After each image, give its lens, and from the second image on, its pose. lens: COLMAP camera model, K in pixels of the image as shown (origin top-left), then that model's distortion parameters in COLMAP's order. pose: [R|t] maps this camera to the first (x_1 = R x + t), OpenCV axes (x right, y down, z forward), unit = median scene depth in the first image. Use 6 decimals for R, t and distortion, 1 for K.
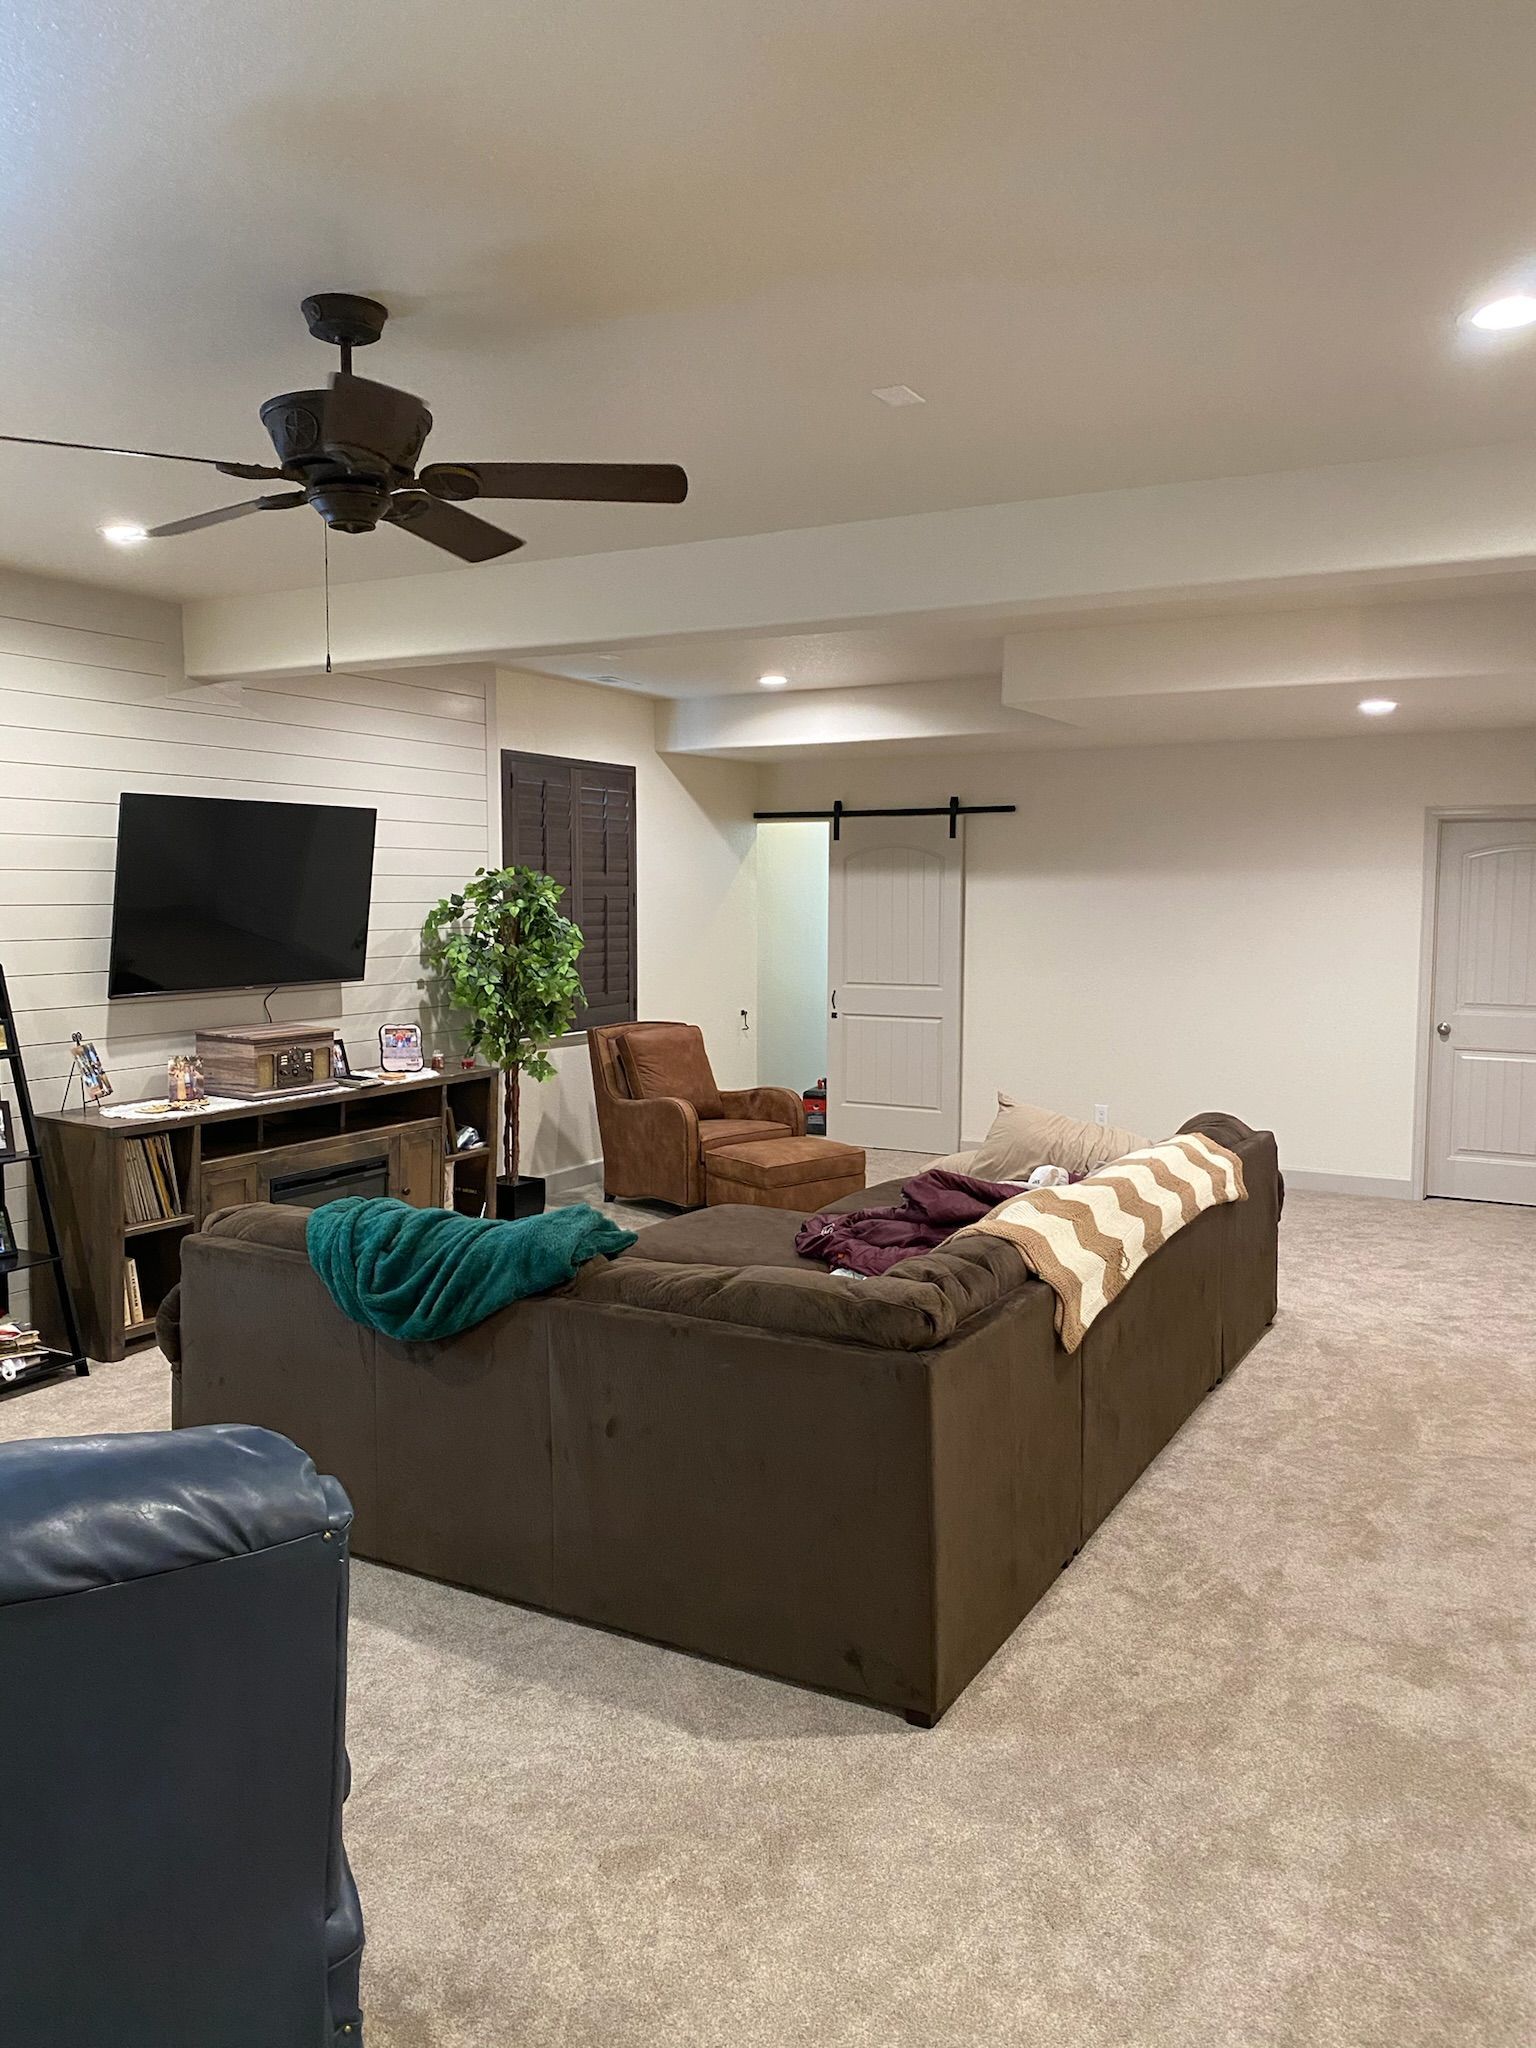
lens RADIAL K [[1582.1, 0, 766.3], [0, 1582.1, 1028.6], [0, 0, 1]] dist [0.011136, -0.006543]
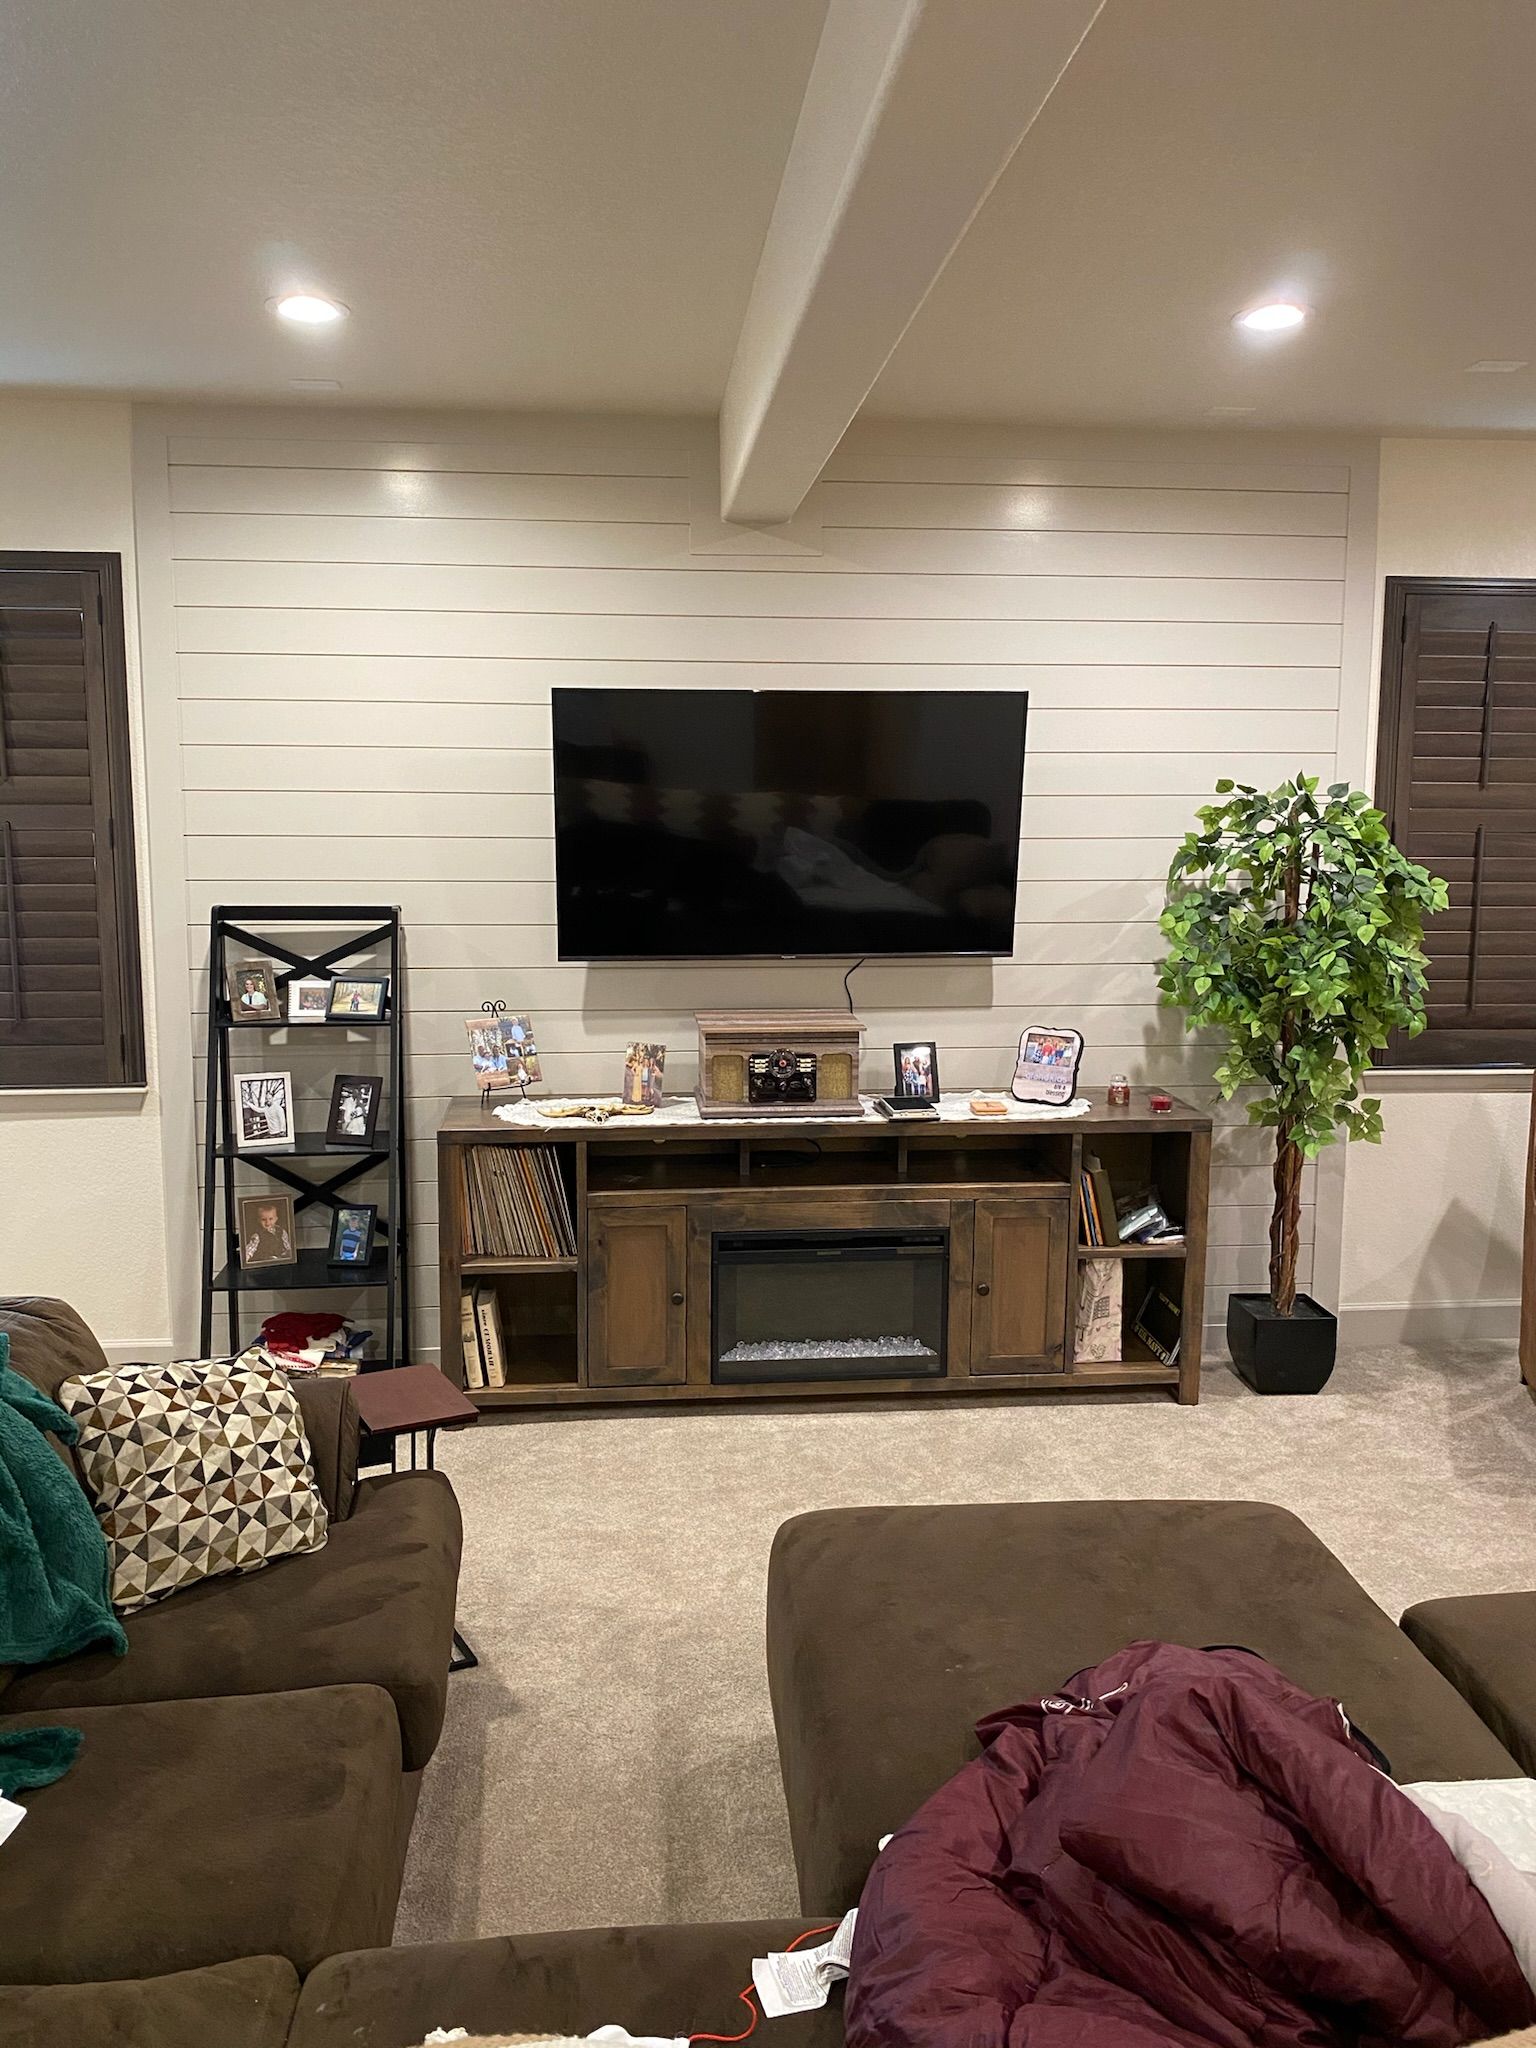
lens RADIAL K [[1582.1, 0, 765.8], [0, 1582.1, 1007.7], [0, 0, 1]] dist [0.011136, -0.006543]
pose [[0.551469, 0.096738, -0.828567, 0.246141], [-0.072353, 0.995057, 0.068021, -0.048428], [0.831052, 0.022438, 0.555743, 0.573682]]
